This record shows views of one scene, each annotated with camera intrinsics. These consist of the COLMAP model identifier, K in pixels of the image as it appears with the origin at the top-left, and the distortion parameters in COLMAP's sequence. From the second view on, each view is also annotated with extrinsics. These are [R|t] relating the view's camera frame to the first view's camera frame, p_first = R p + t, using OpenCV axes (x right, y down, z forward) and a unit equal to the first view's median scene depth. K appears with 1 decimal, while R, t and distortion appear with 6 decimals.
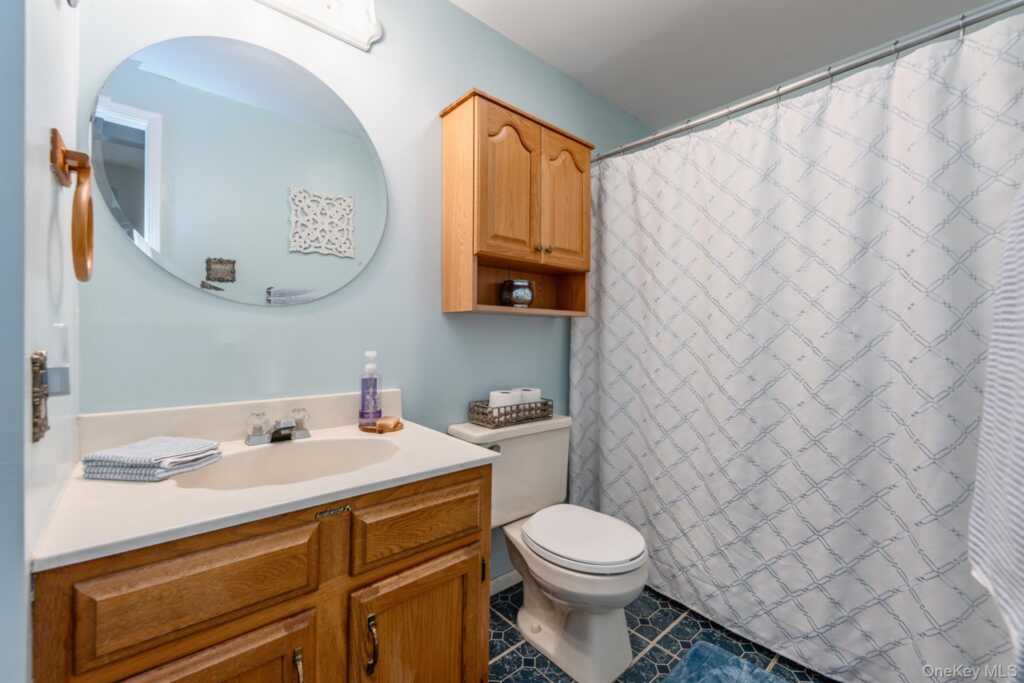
lens RADIAL K [[417.6, 0, 511.0], [0, 417.6, 340.0], [0, 0, 1]] dist [0.001287, -0.000097]
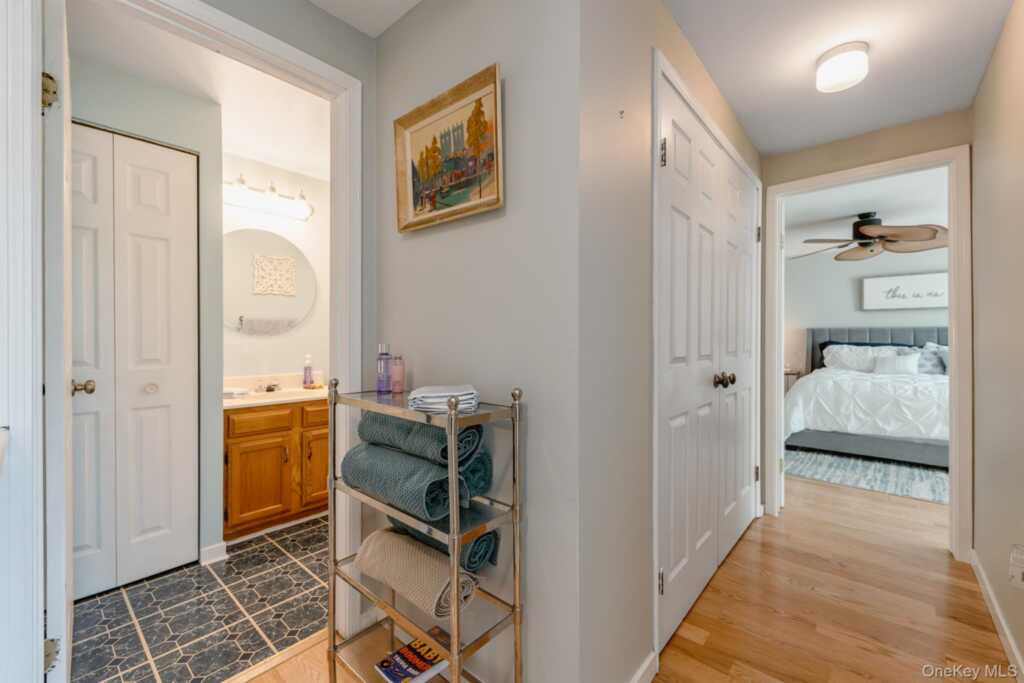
lens RADIAL K [[417.6, 0, 512.9], [0, 417.6, 340.6], [0, 0, 1]] dist [0.001287, -0.000097]
pose [[0.990595, -0.007268, 0.136636, 0.525399], [0.008053, 0.999954, -0.005197, -0.033006], [-0.136592, 0.006248, 0.990608, -1.615804]]
